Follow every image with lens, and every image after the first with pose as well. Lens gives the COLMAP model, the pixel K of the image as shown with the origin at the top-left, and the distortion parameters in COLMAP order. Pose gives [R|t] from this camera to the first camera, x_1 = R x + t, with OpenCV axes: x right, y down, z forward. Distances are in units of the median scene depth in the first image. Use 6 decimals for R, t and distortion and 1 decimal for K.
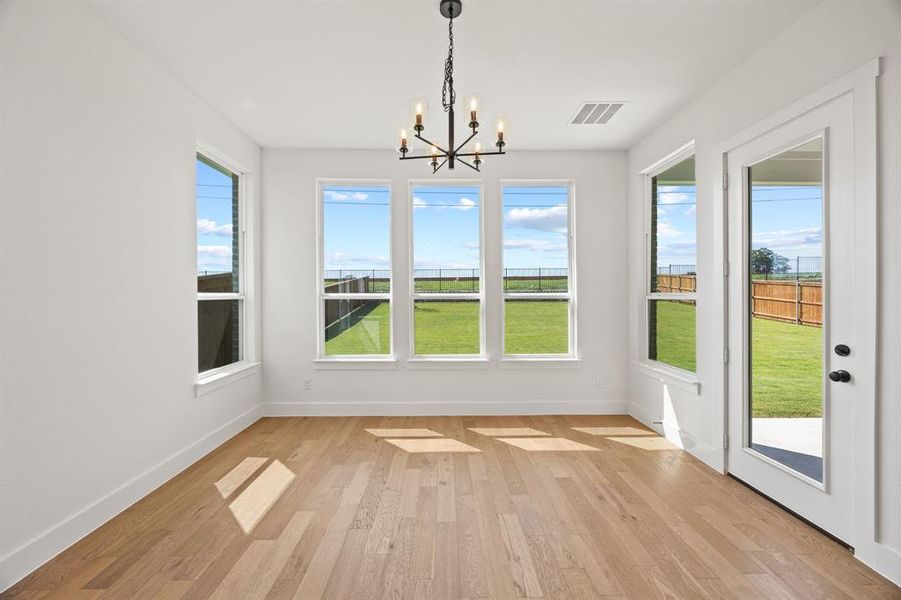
lens RADIAL K [[342.5, 0, 444.6], [0, 342.5, 296.0], [0, 0, 1]] dist [-0.002555, -0.000266]
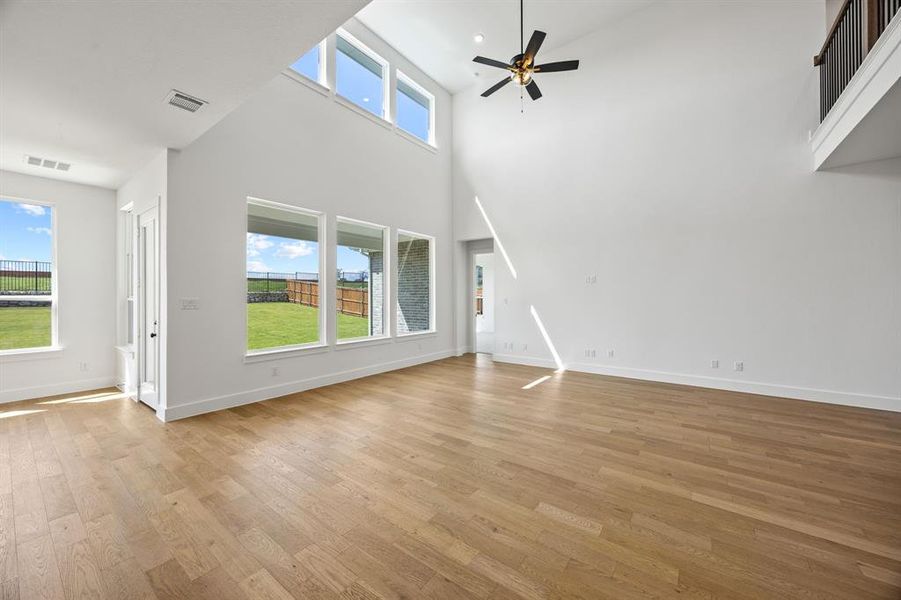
lens RADIAL K [[342.5, 0, 444.6], [0, 342.5, 296.0], [0, 0, 1]] dist [-0.002555, -0.000266]
pose [[0.614383, 0.007215, 0.788975, 0.261665], [-0.001593, 0.999967, -0.007905, 0.000852], [-0.789006, 0.003600, 0.614375, -0.814905]]
